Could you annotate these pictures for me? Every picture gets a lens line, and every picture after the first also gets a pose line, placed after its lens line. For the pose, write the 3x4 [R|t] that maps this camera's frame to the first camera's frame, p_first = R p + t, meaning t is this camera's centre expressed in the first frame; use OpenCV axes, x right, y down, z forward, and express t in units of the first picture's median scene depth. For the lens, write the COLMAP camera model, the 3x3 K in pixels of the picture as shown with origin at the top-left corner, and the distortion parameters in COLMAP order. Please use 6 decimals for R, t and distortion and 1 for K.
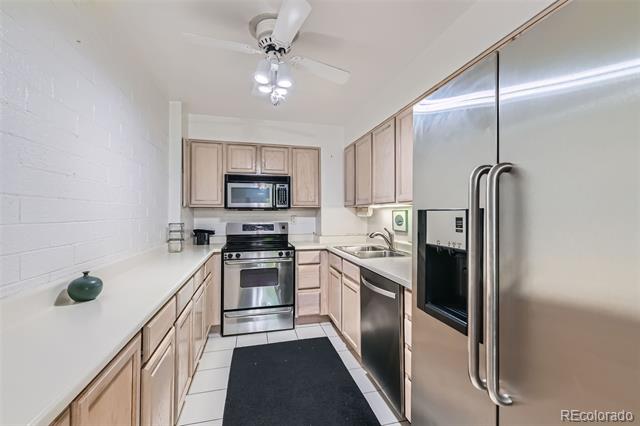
lens RADIAL K [[275.4, 0, 320.5], [0, 275.4, 211.1], [0, 0, 1]] dist [0.001095, -0.003855]
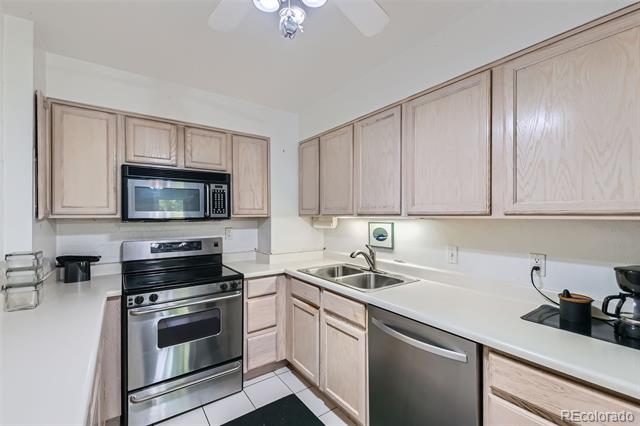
lens RADIAL K [[275.4, 0, 321.7], [0, 275.4, 215.8], [0, 0, 1]] dist [0.001095, -0.003855]
pose [[0.926802, -0.002947, 0.375538, -0.169036], [-0.001521, 0.999932, 0.011602, -0.027985], [-0.375546, -0.011324, 0.926734, 0.268331]]
